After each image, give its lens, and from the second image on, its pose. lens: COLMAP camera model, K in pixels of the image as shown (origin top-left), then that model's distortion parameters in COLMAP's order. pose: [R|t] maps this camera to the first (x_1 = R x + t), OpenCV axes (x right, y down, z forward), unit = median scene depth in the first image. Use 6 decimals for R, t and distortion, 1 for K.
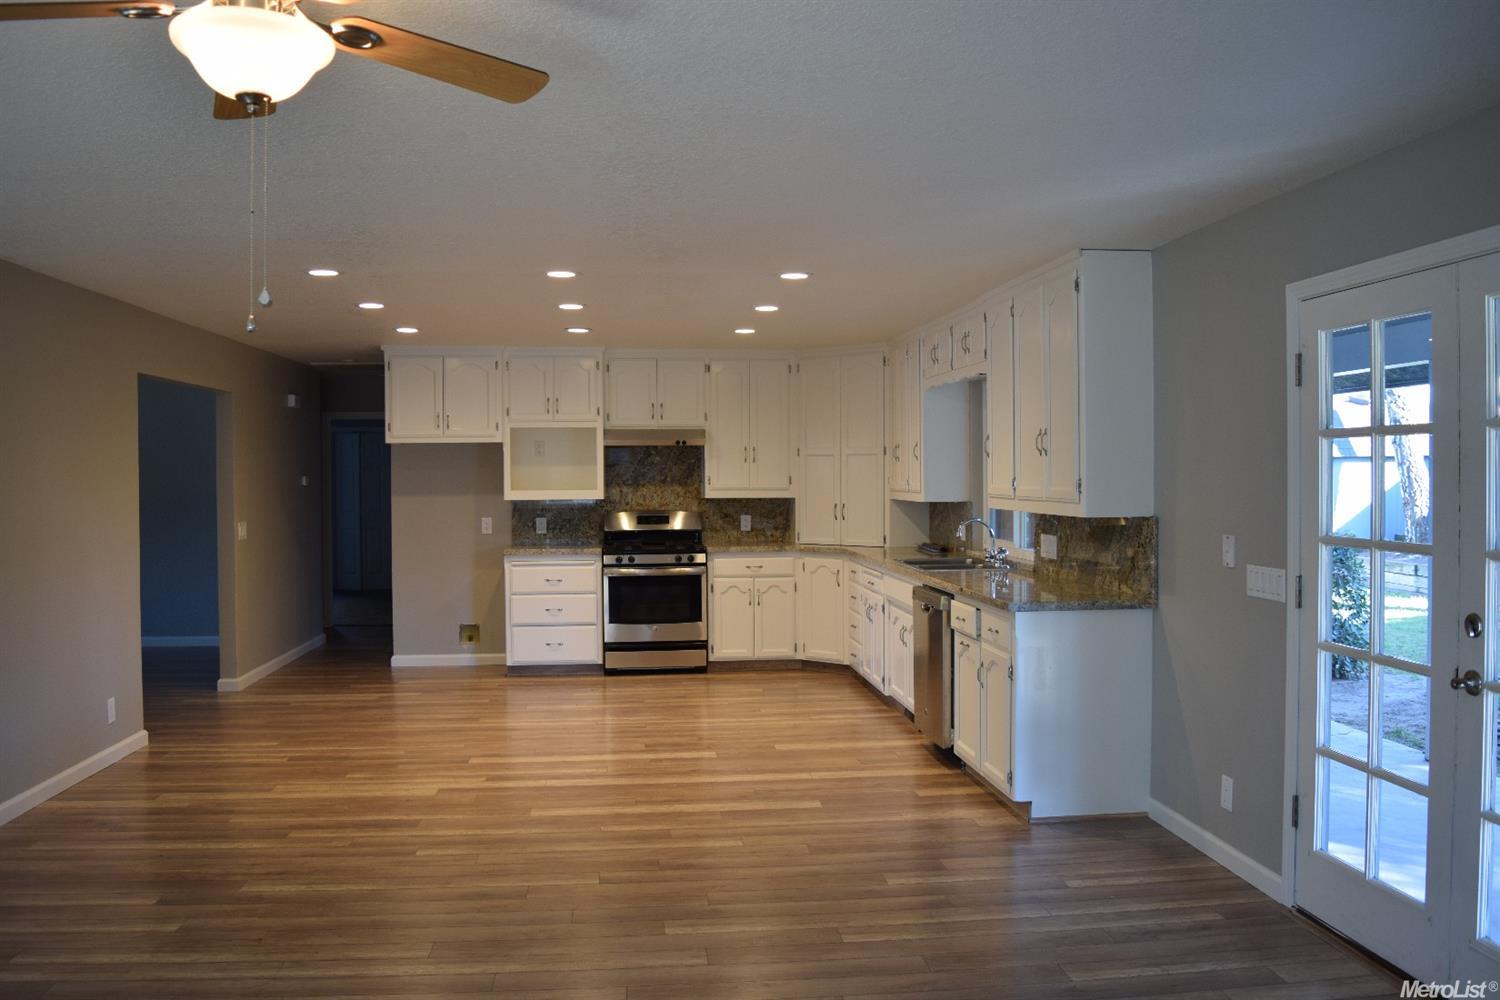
lens RADIAL K [[1187.6, 0, 750.0], [0, 1187.6, 500.0], [0, 0, 1]] dist [-0.051498, -0.007572]
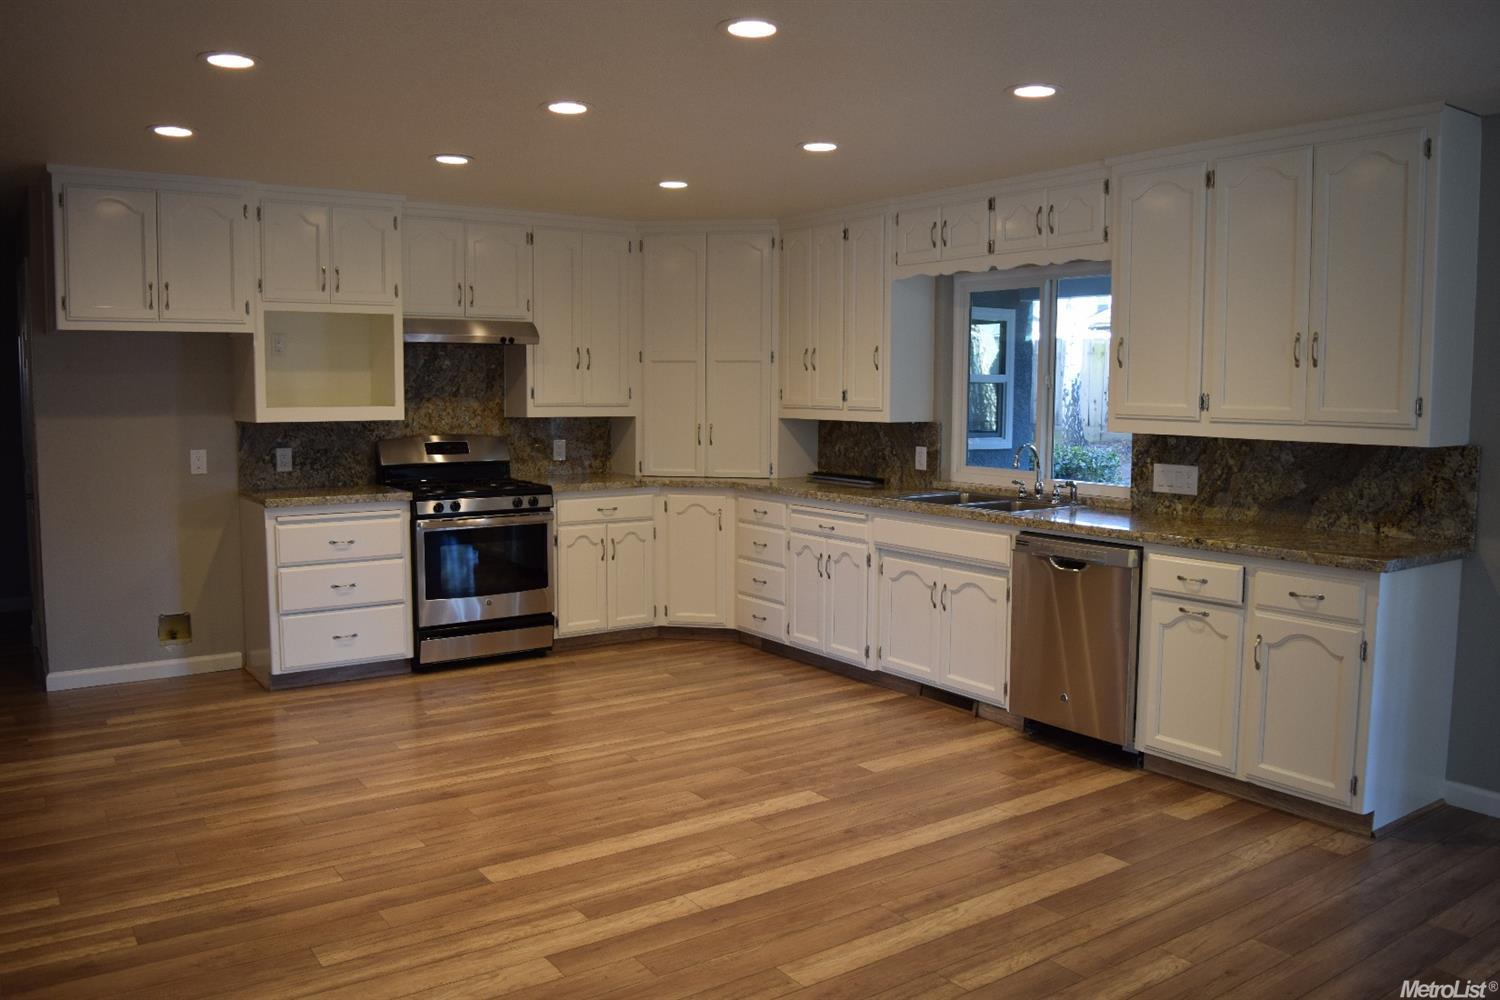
lens RADIAL K [[1187.6, 0, 750.0], [0, 1187.6, 500.0], [0, 0, 1]] dist [-0.051498, -0.007572]
pose [[0.882777, -0.036811, 0.468347, -0.270499], [0.002320, 0.997255, 0.074010, -0.004828], [-0.469786, -0.064248, 0.880439, 0.301608]]
